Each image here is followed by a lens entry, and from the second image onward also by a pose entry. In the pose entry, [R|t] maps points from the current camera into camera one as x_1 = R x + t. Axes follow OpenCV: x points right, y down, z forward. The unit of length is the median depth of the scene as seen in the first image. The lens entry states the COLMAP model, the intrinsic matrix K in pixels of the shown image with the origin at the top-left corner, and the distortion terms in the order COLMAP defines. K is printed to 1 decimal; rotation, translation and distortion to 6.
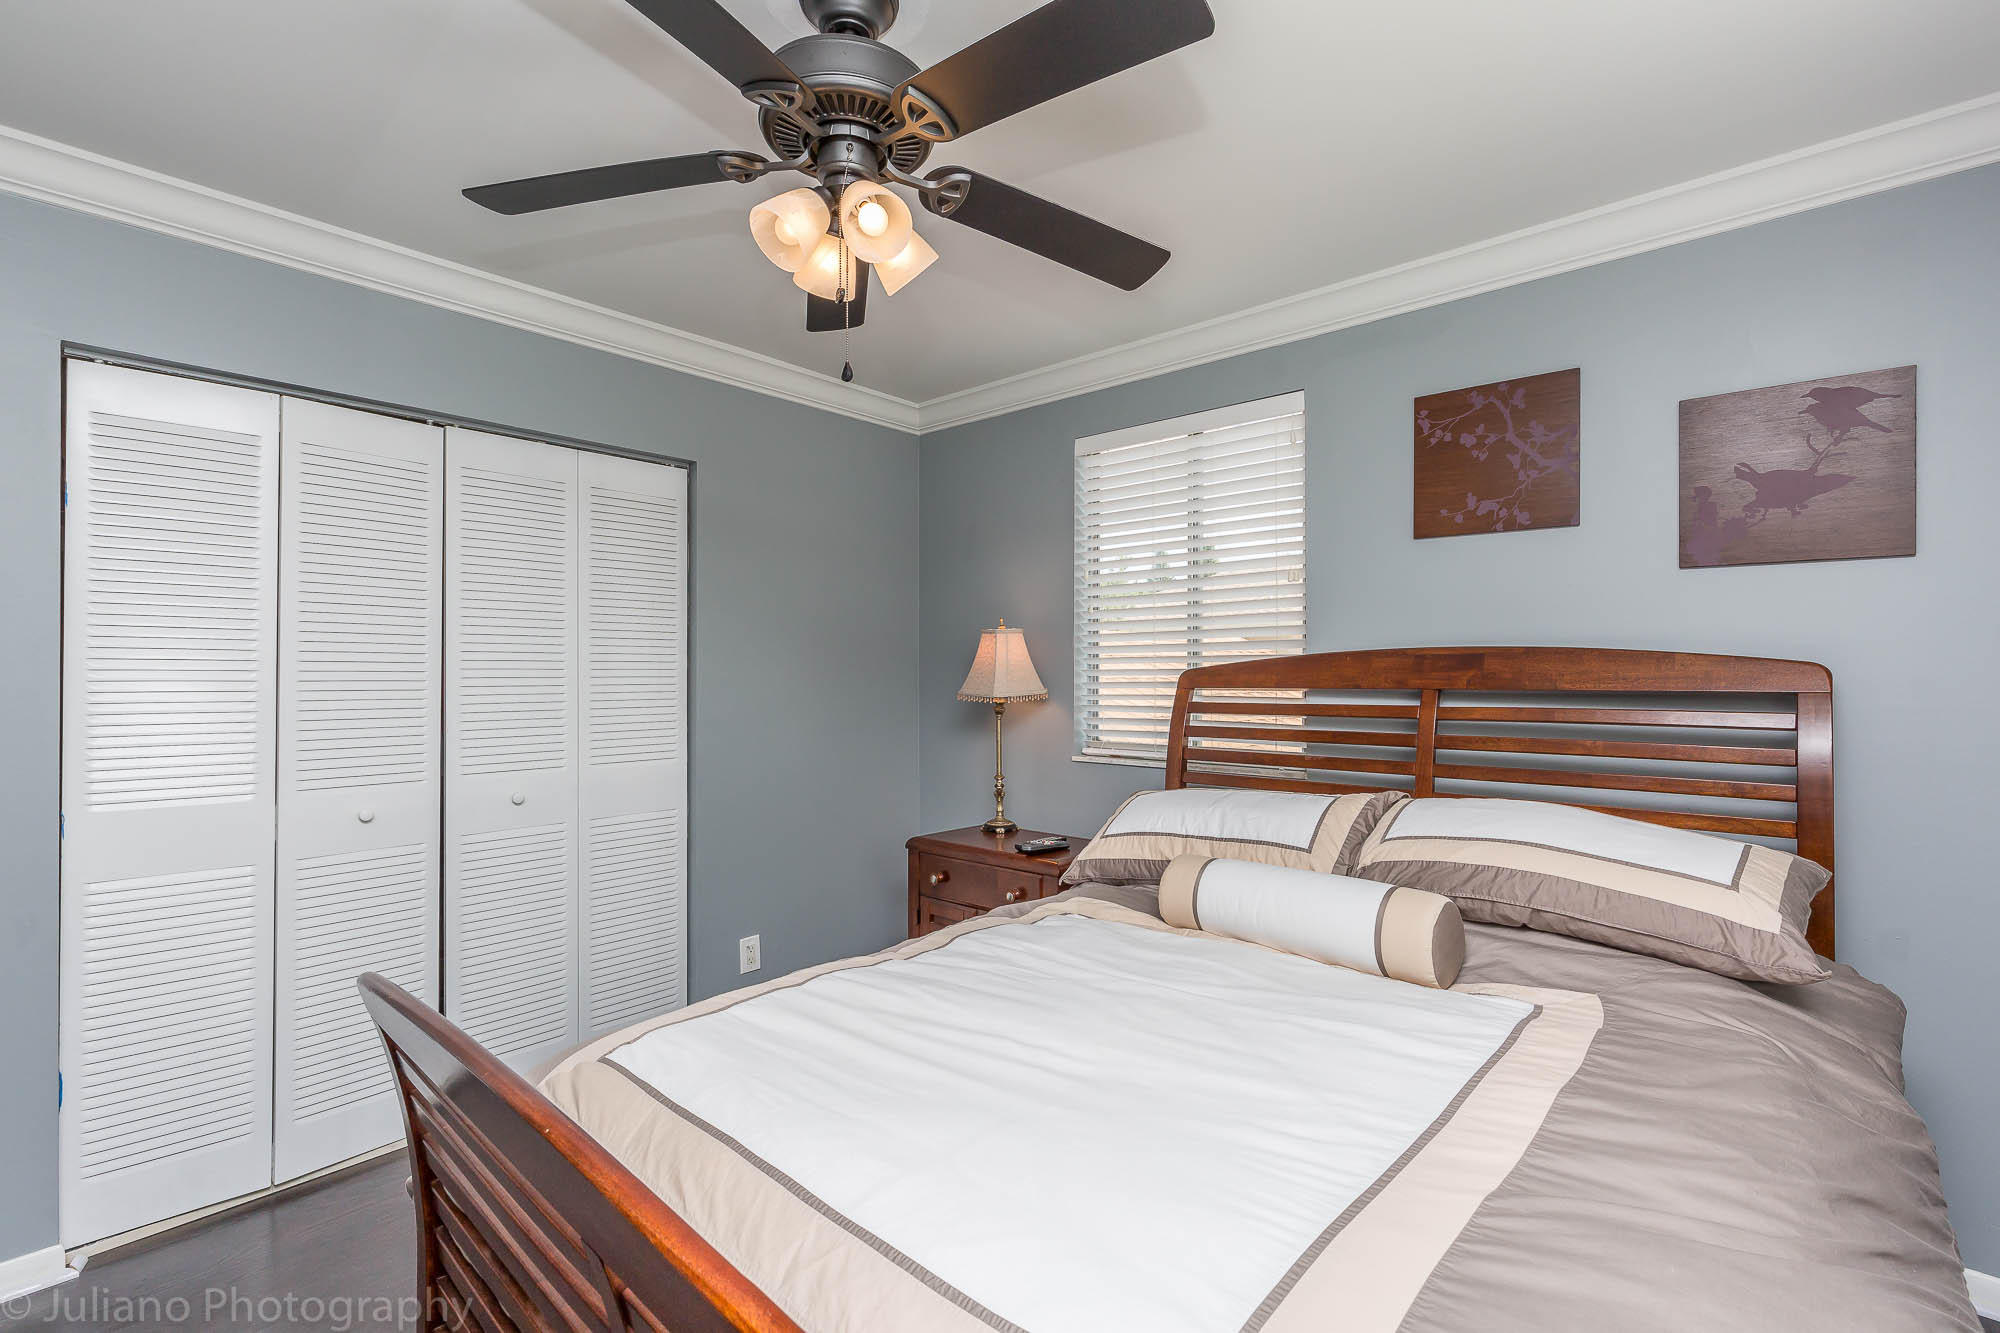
lens RADIAL K [[904.4, 0, 995.5], [0, 904.4, 676.6], [0, 0, 1]] dist [-0.012059, 0.001706]
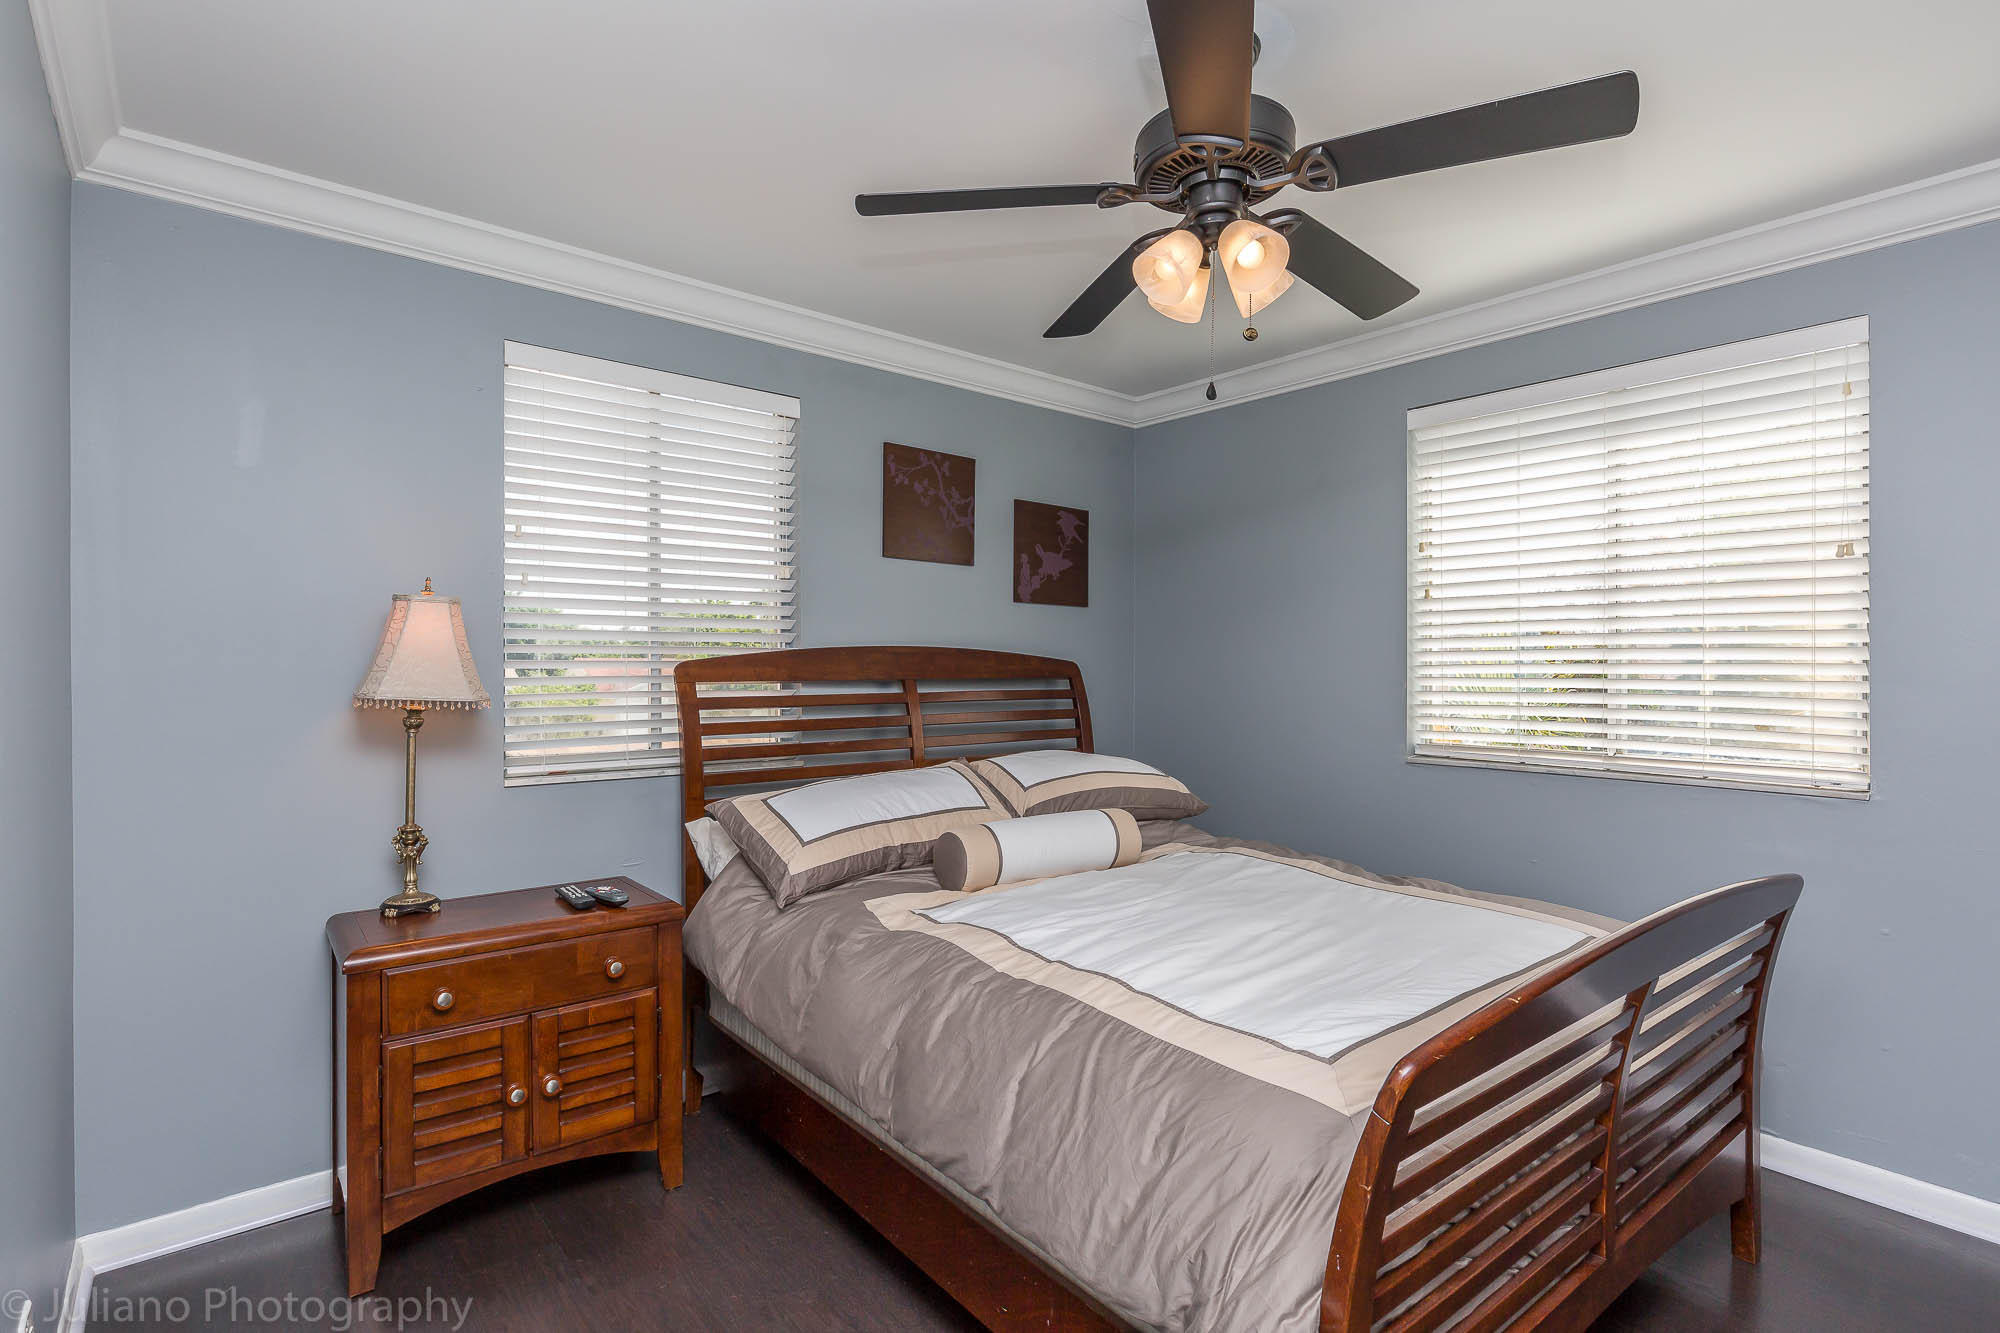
lens RADIAL K [[993.2, 0, 997.4], [0, 993.2, 662.7], [0, 0, 1]] dist [0.023376, 0.001251]
pose [[0.134273, 0.007252, 0.990918, -0.775541], [0.002750, 0.999967, -0.007691, 0.001922], [-0.990941, 0.003758, 0.134248, 0.605895]]
